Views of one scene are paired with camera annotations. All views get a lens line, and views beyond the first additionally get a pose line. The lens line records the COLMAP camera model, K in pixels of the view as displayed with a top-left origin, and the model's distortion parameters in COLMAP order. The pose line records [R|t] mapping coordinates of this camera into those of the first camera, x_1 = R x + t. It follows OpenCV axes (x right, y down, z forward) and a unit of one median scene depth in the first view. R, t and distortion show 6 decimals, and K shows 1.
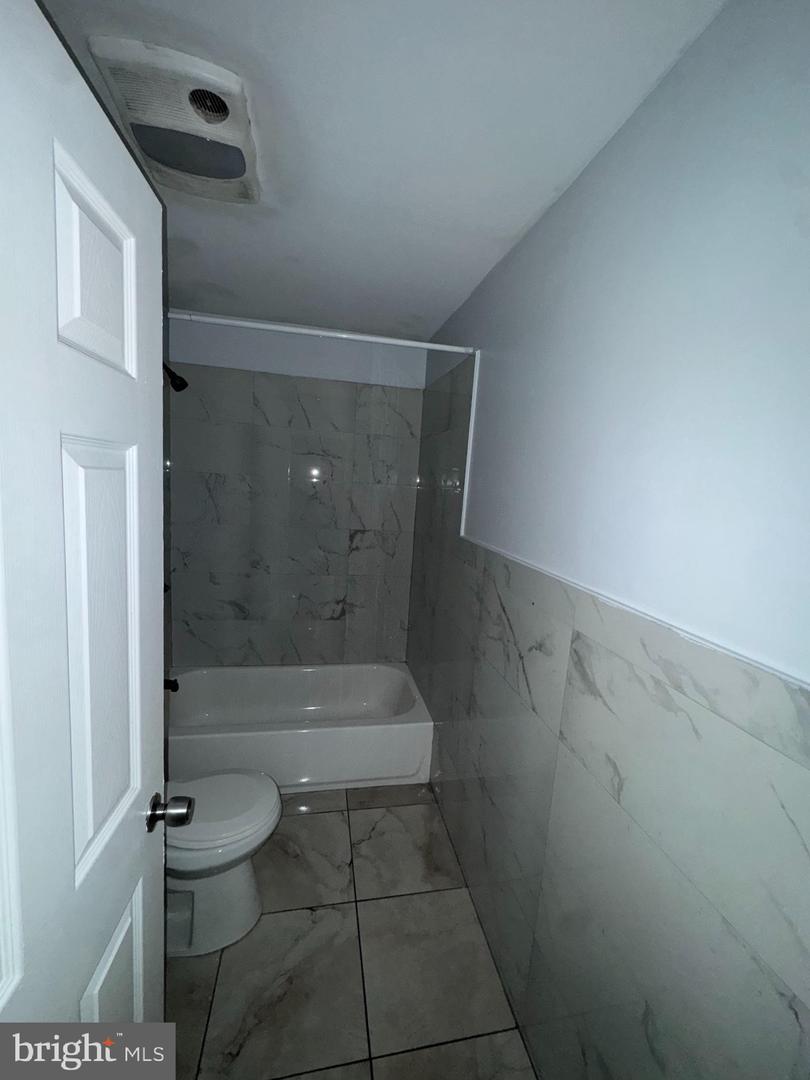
lens RADIAL K [[429.2, 0, 404.9], [0, 429.2, 537.7], [0, 0, 1]] dist [-0.002813, -0.000003]
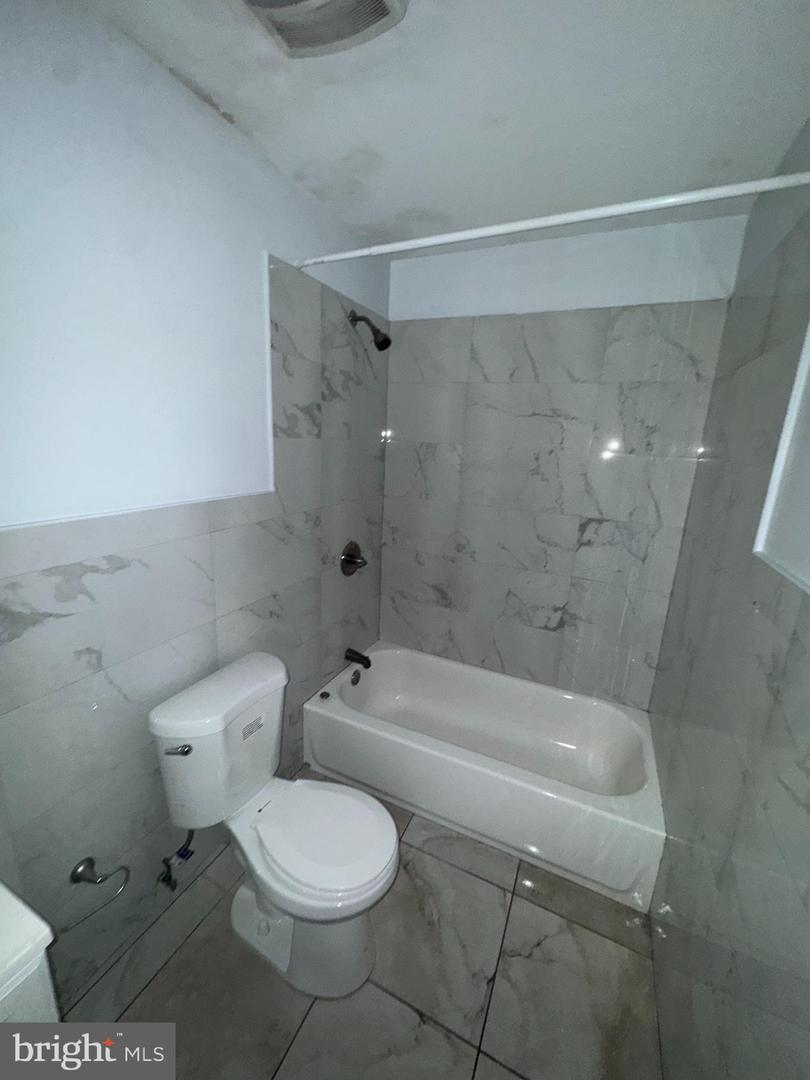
lens RADIAL K [[429.2, 0, 404.9], [0, 429.2, 537.7], [0, 0, 1]] dist [-0.002813, -0.000003]
pose [[0.806821, 0.110868, -0.580300, 0.060995], [-0.073656, 0.993447, 0.087393, -0.026039], [0.586186, -0.027768, 0.809700, 0.224830]]
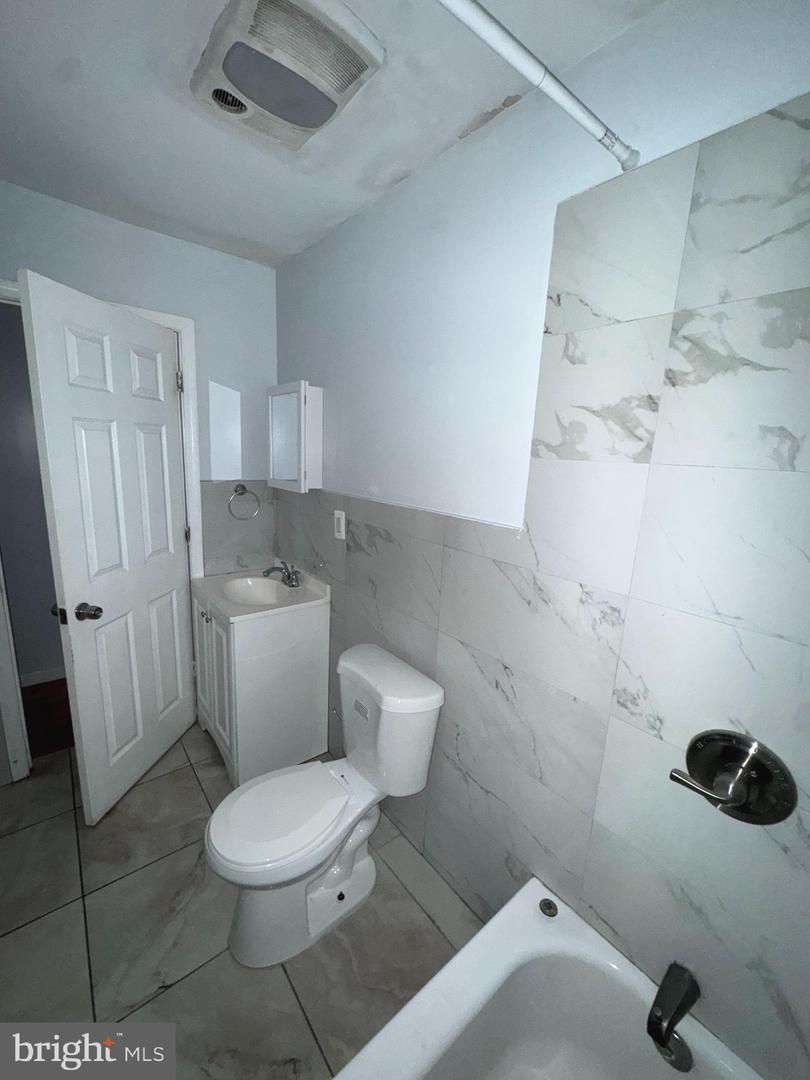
lens RADIAL K [[429.2, 0, 404.9], [0, 429.2, 537.7], [0, 0, 1]] dist [-0.002813, -0.000003]
pose [[-0.875623, -0.014018, -0.482791, -0.122619], [-0.168920, 0.945342, 0.278916, -0.118656], [0.452493, 0.325778, -0.830132, 0.911776]]
